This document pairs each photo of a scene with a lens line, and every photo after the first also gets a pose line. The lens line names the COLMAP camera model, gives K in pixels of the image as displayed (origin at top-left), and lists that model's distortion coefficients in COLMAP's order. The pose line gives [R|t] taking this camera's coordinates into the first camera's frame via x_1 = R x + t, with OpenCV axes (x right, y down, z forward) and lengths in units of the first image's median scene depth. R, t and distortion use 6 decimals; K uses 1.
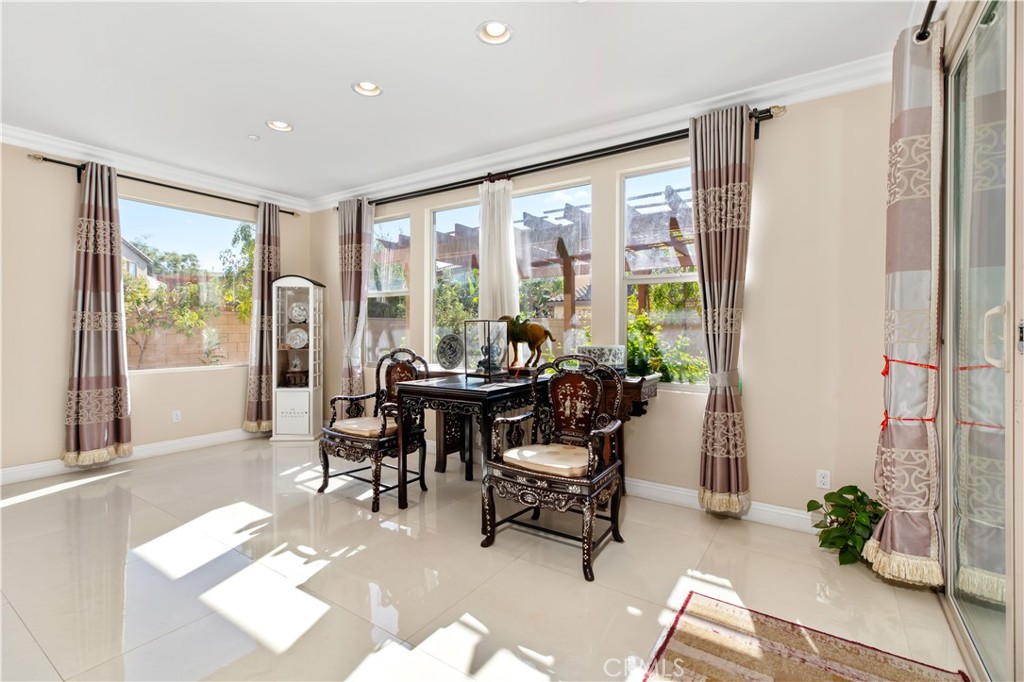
lens RADIAL K [[471.0, 0, 505.9], [0, 471.0, 332.4], [0, 0, 1]] dist [0.002370, 0.001298]
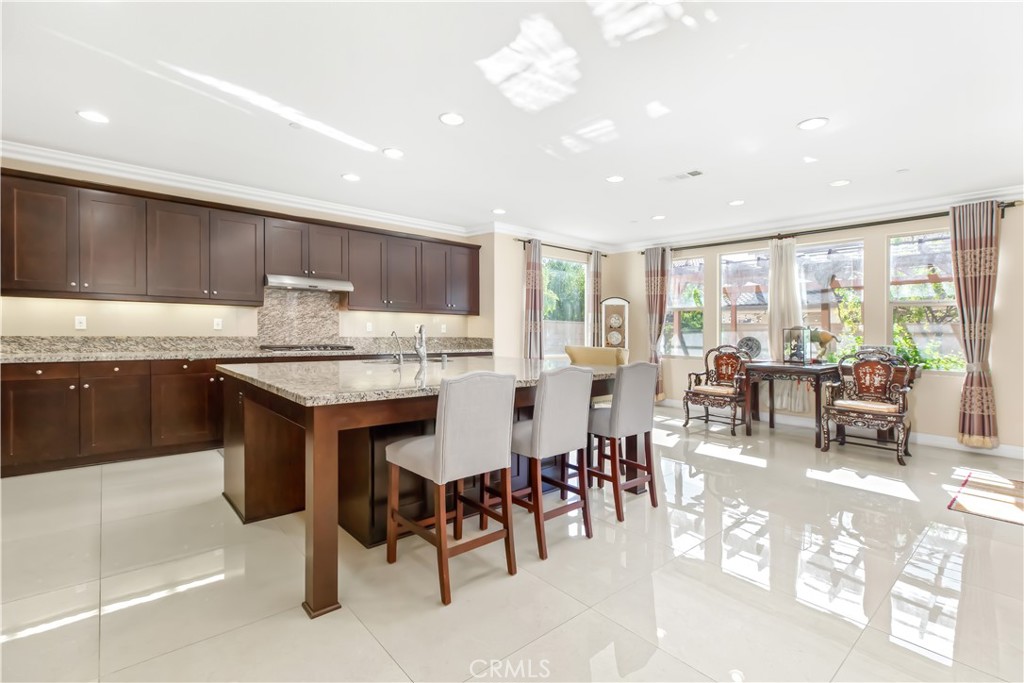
lens RADIAL K [[472.4, 0, 496.2], [0, 472.4, 326.4], [0, 0, 1]] dist [0.004320, 0.000835]
pose [[0.964507, 0.008383, -0.263924, -0.703394], [-0.012417, 0.999830, -0.013620, 0.001487], [0.263765, 0.016414, 0.964447, -1.013286]]
